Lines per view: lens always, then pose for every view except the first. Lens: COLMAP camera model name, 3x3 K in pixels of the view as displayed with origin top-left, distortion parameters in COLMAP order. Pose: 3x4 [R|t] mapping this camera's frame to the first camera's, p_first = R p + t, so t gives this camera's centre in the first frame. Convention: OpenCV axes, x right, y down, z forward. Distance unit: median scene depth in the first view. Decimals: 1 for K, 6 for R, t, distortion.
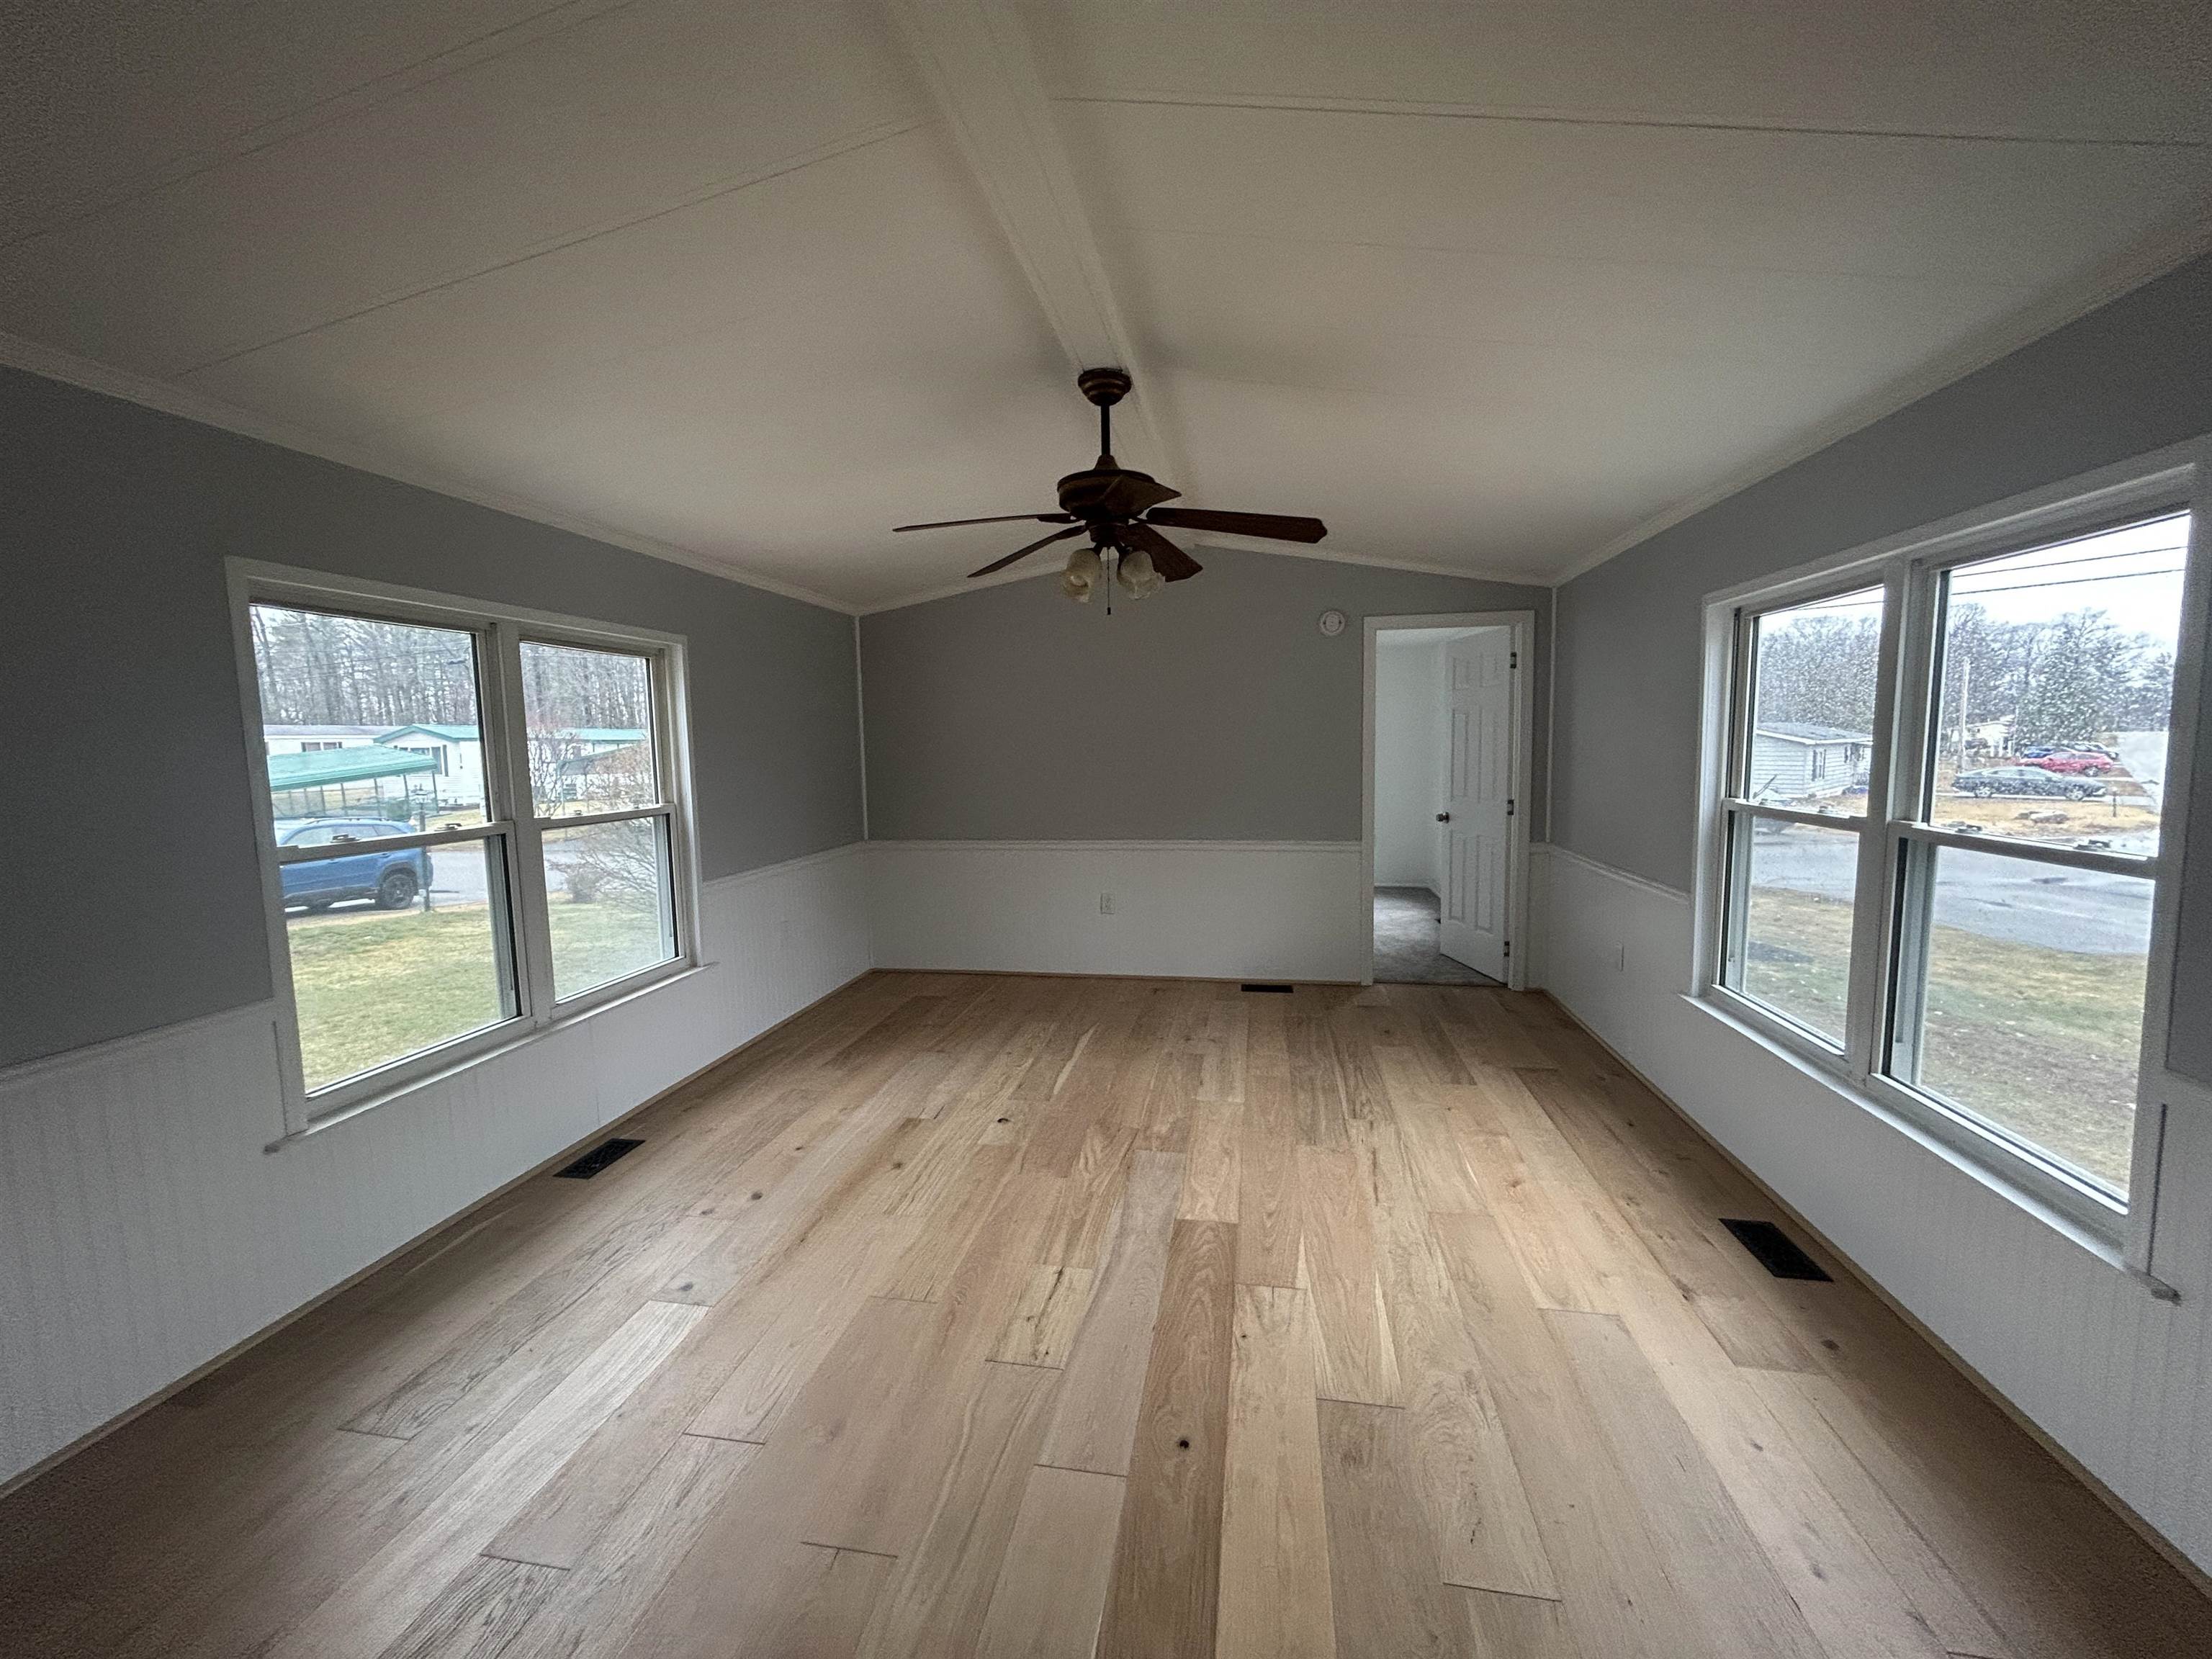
lens RADIAL K [[895.3, 0, 1099.2], [0, 895.3, 826.5], [0, 0, 1]] dist [0.000954, 0.001055]
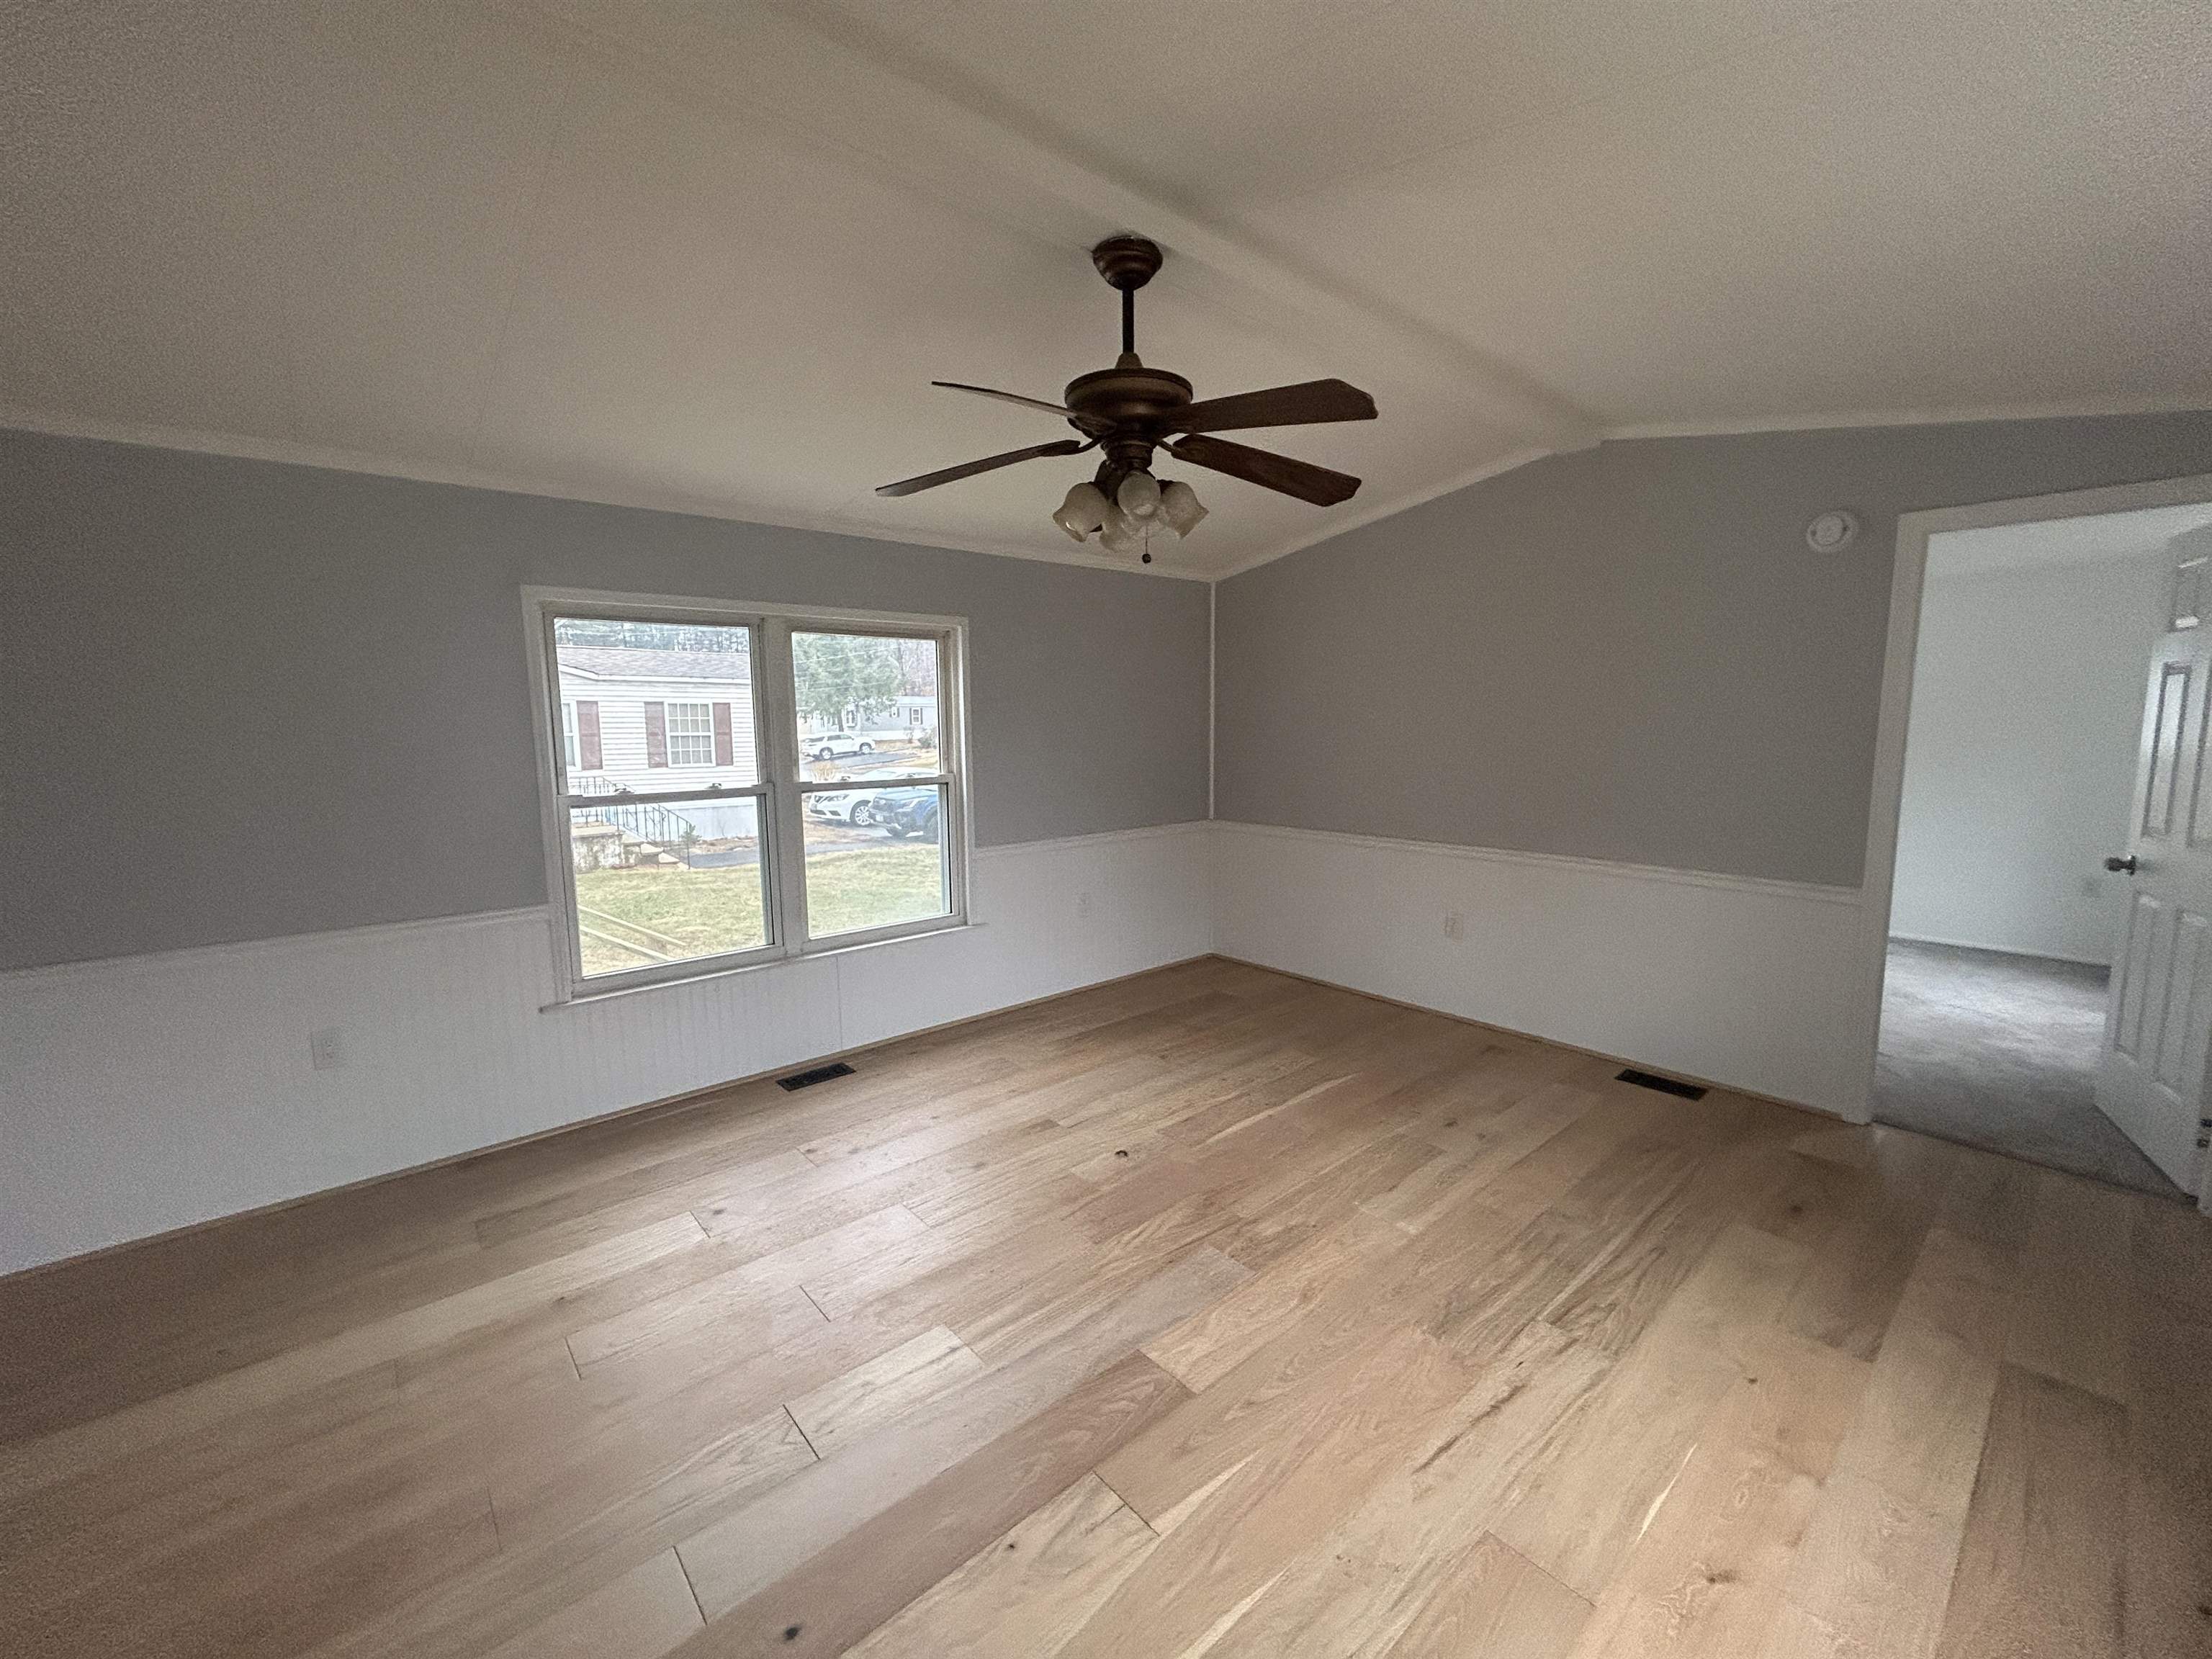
lens RADIAL K [[895.3, 0, 1099.2], [0, 895.3, 826.5], [0, 0, 1]] dist [0.000954, 0.001055]
pose [[0.777124, 0.087602, -0.623221, 0.423630], [-0.064075, 0.996132, 0.060121, -0.046731], [0.626077, -0.006788, 0.779731, 0.322102]]
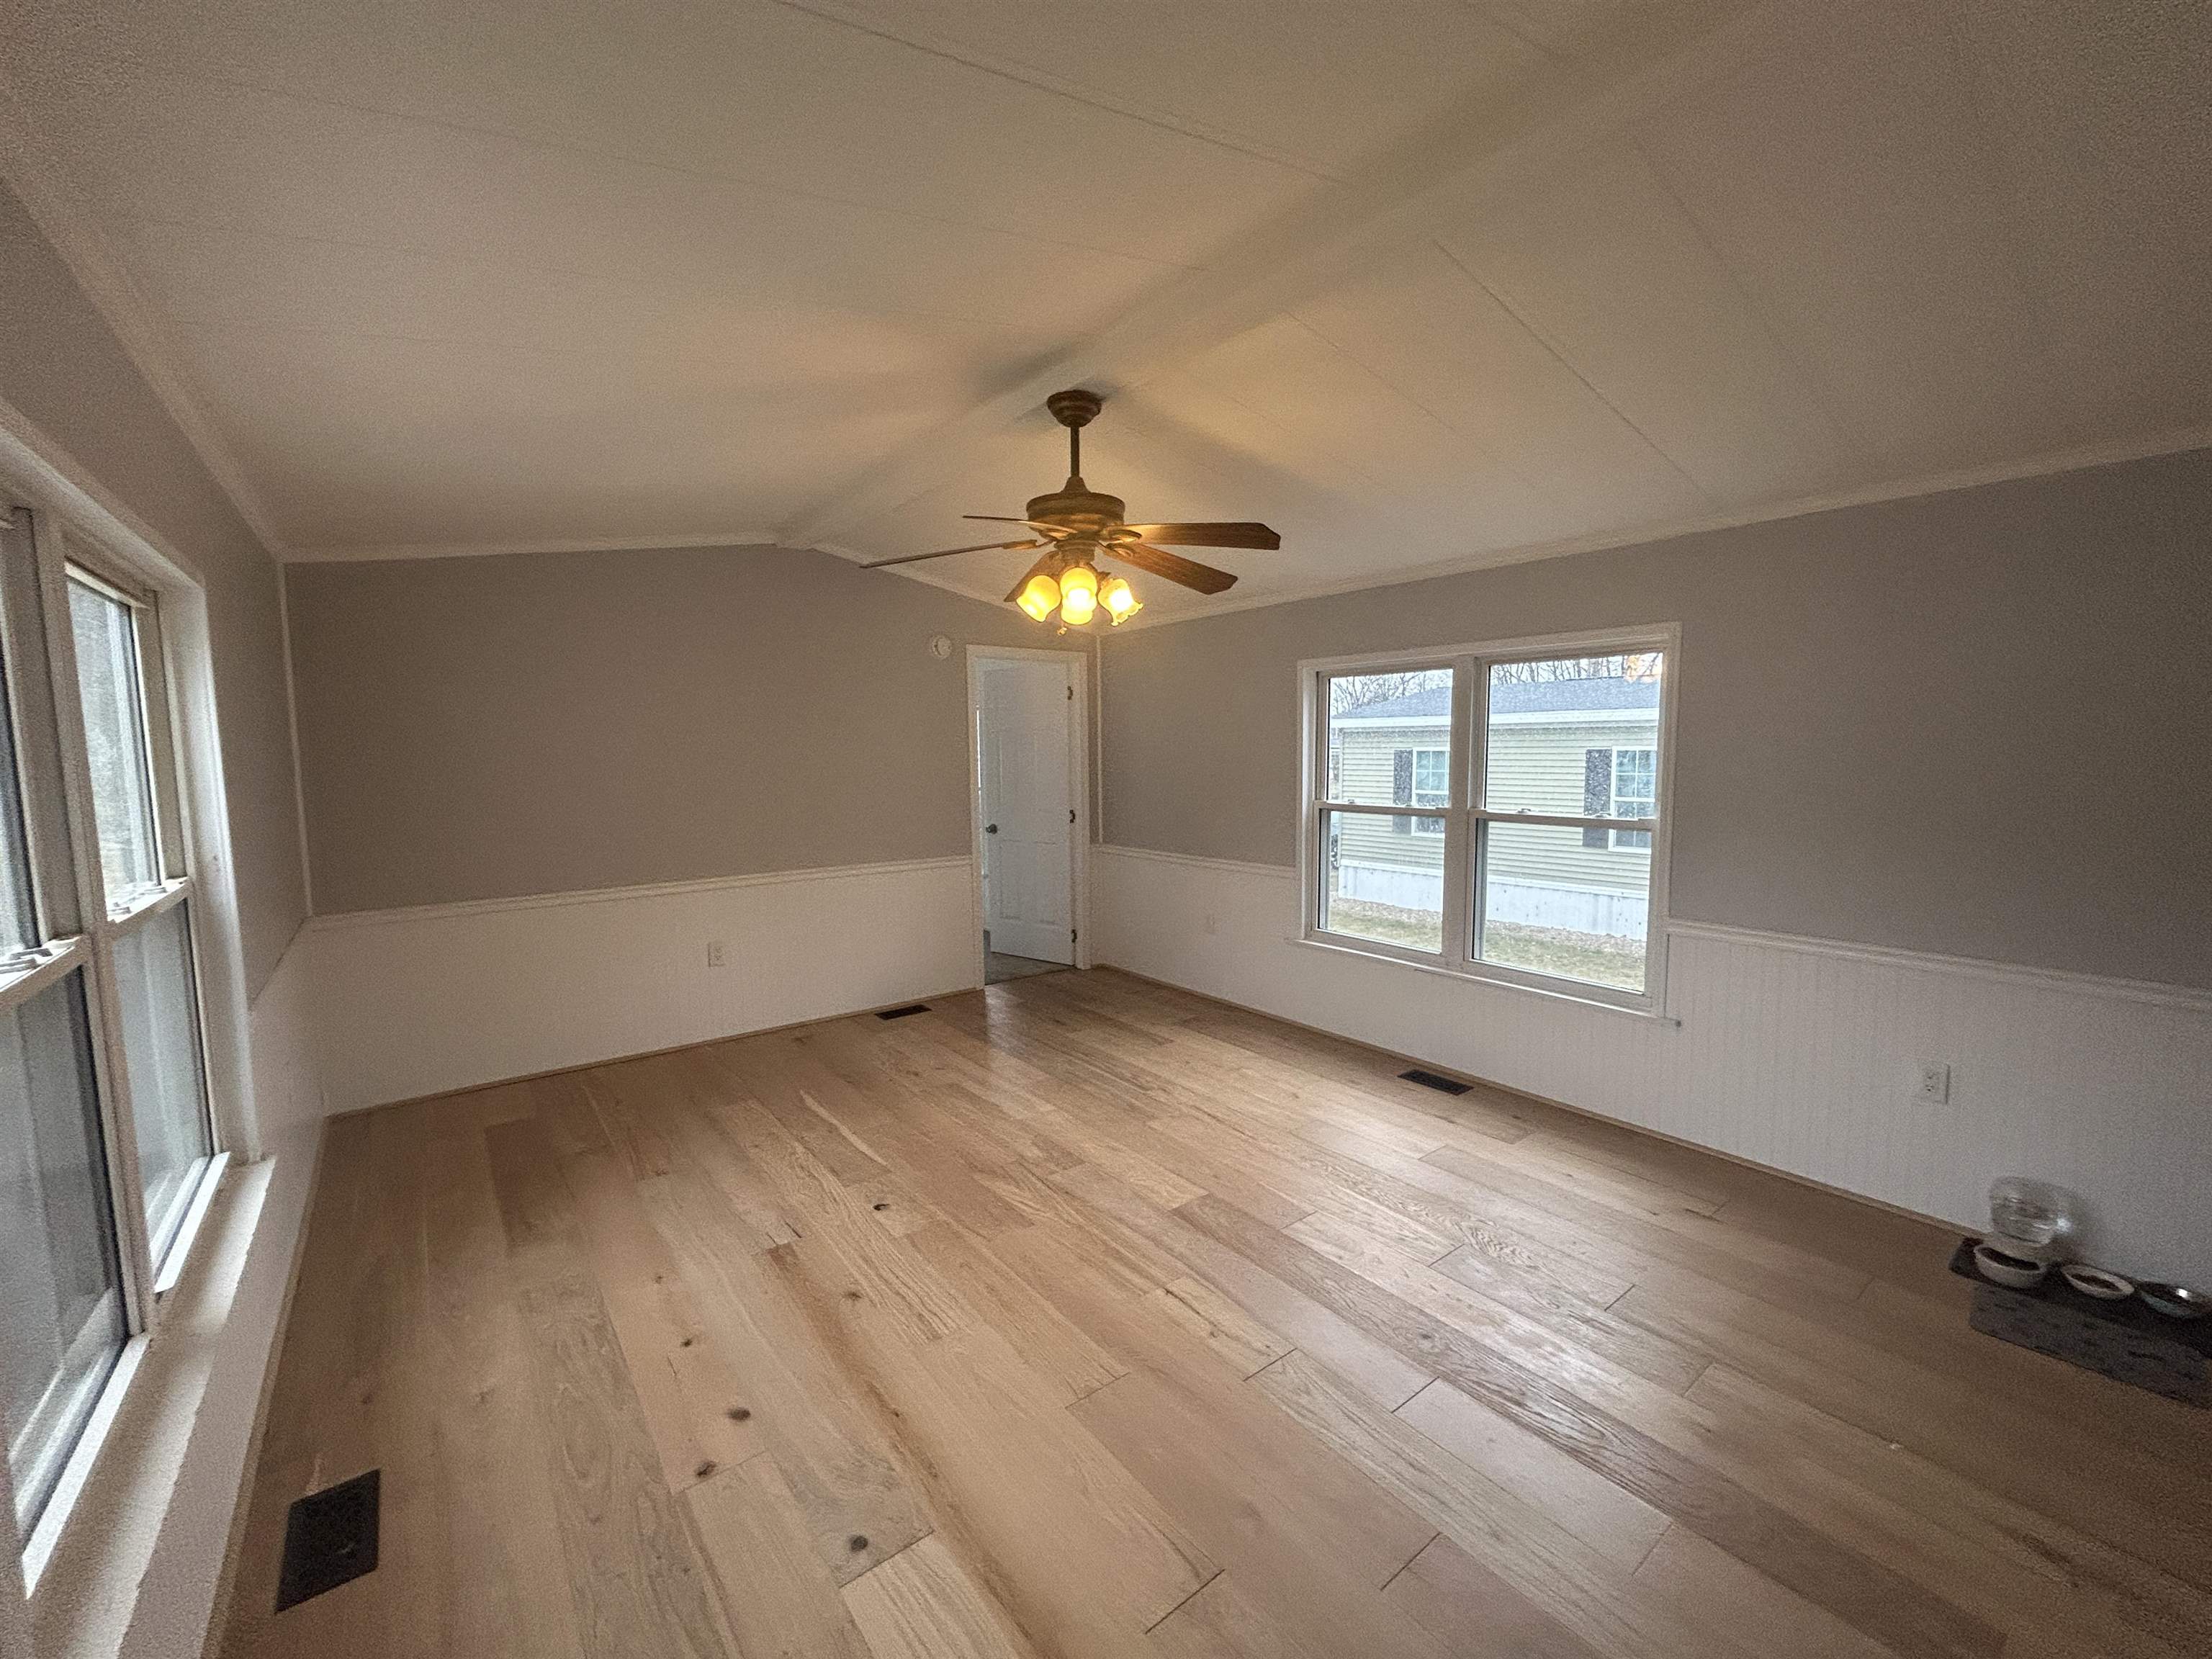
lens RADIAL K [[895.3, 0, 1099.2], [0, 895.3, 826.5], [0, 0, 1]] dist [0.000954, 0.001055]
pose [[0.672285, -0.055554, 0.738205, -0.616097], [0.070187, 0.997472, 0.011145, -0.028999], [-0.736958, 0.044320, 0.674484, 0.274404]]
